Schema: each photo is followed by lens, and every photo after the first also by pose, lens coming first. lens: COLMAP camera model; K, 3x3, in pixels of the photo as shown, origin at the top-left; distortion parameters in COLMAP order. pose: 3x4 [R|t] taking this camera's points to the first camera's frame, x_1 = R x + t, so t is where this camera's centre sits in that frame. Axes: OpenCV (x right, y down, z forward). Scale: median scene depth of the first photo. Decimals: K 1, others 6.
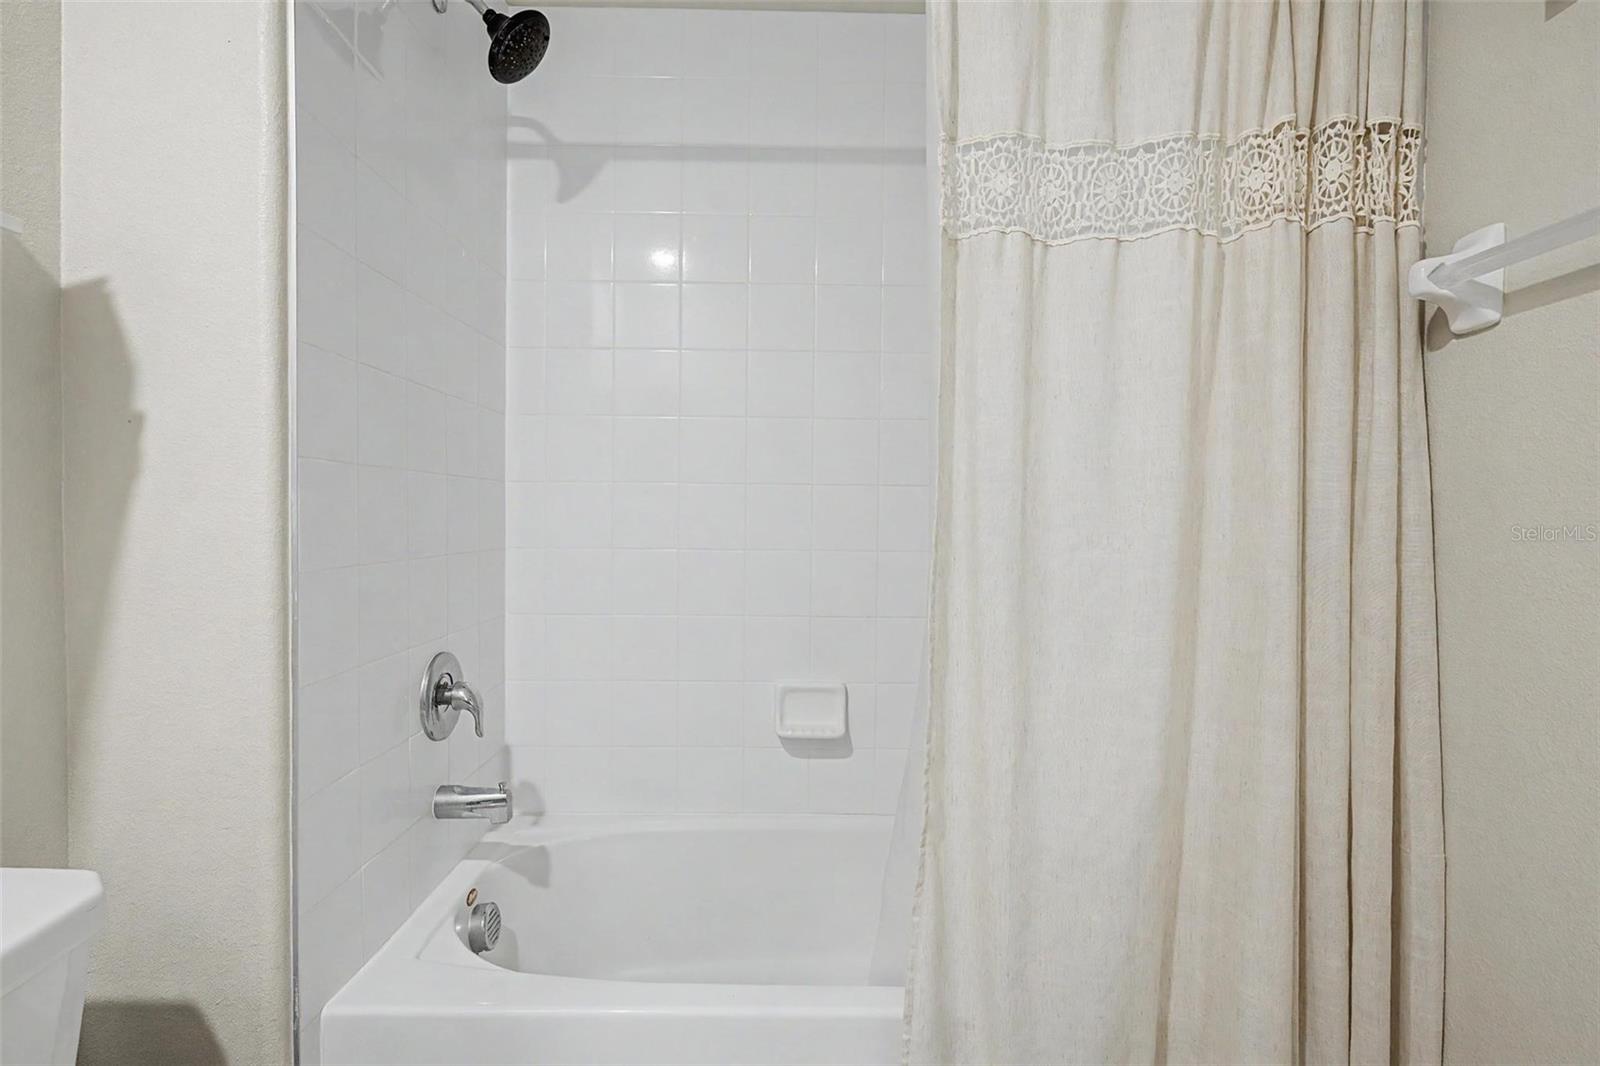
lens RADIAL K [[783.6, 0, 800.1], [0, 783.6, 540.4], [0, 0, 1]] dist [0.003148, 0.000399]
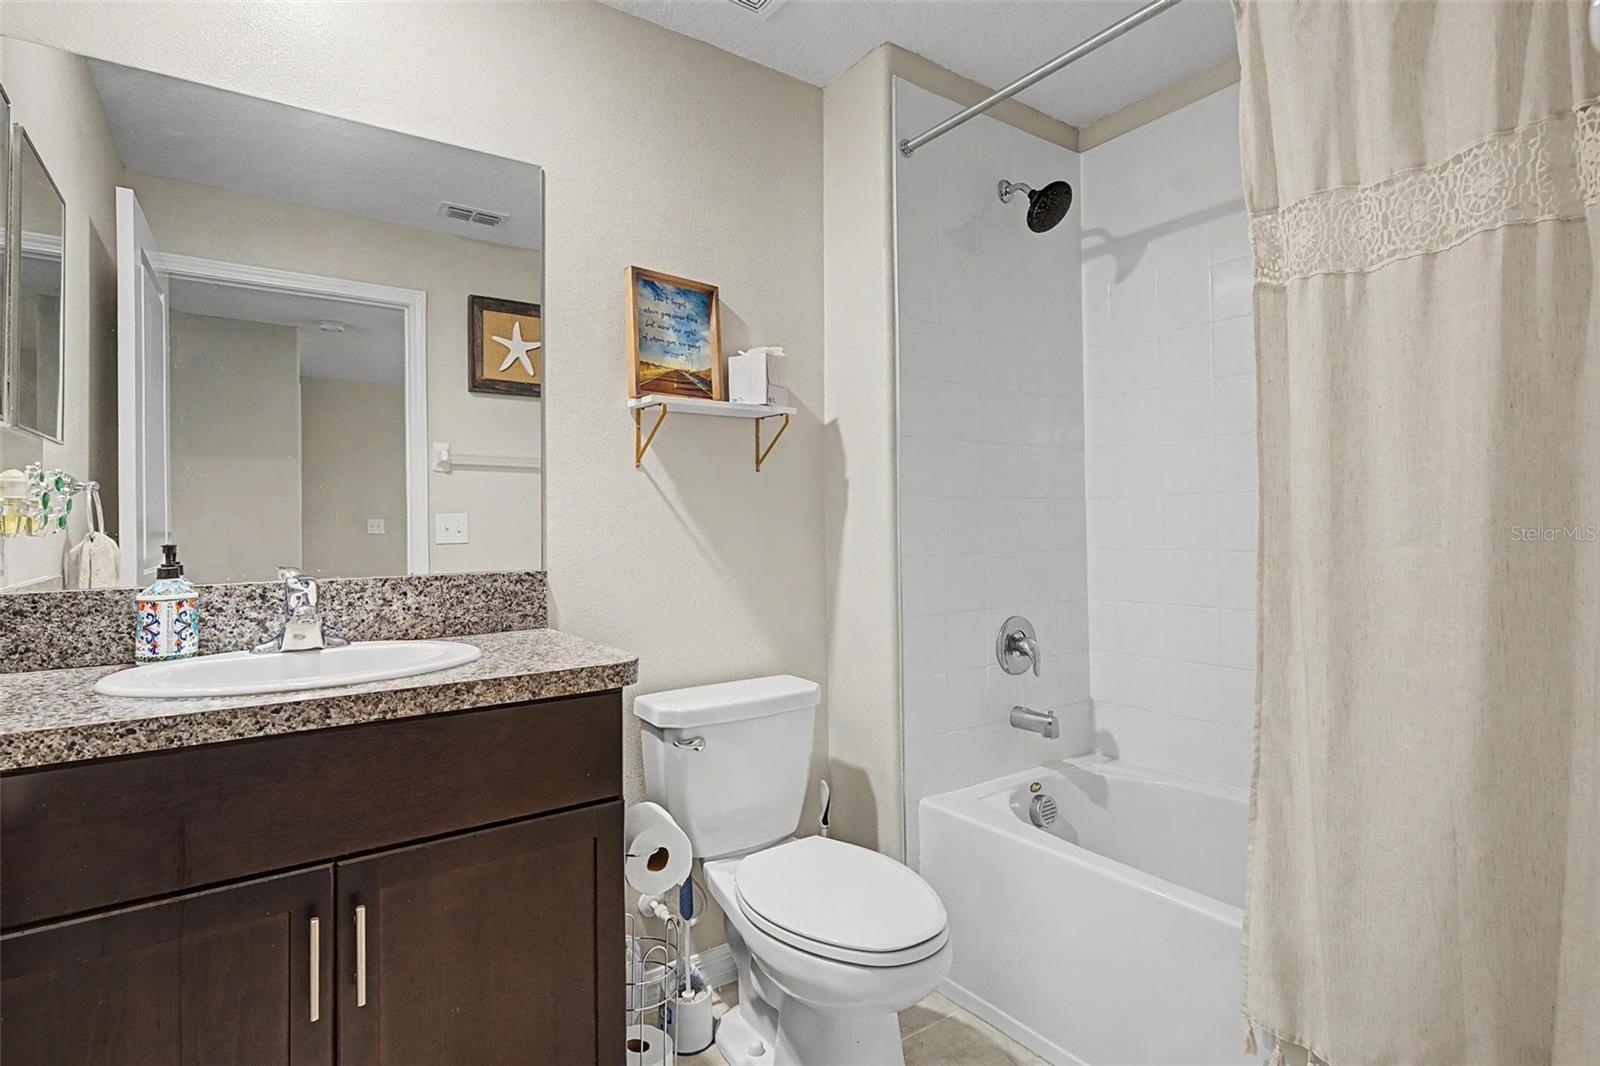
lens RADIAL K [[783.6, 0, 797.5], [0, 783.6, 529.5], [0, 0, 1]] dist [0.003148, 0.000399]
pose [[0.573650, -0.015418, -0.818955, 0.749629], [-0.007633, 0.999679, -0.024167, 0.021739], [0.819065, 0.020115, 0.573348, -0.290401]]
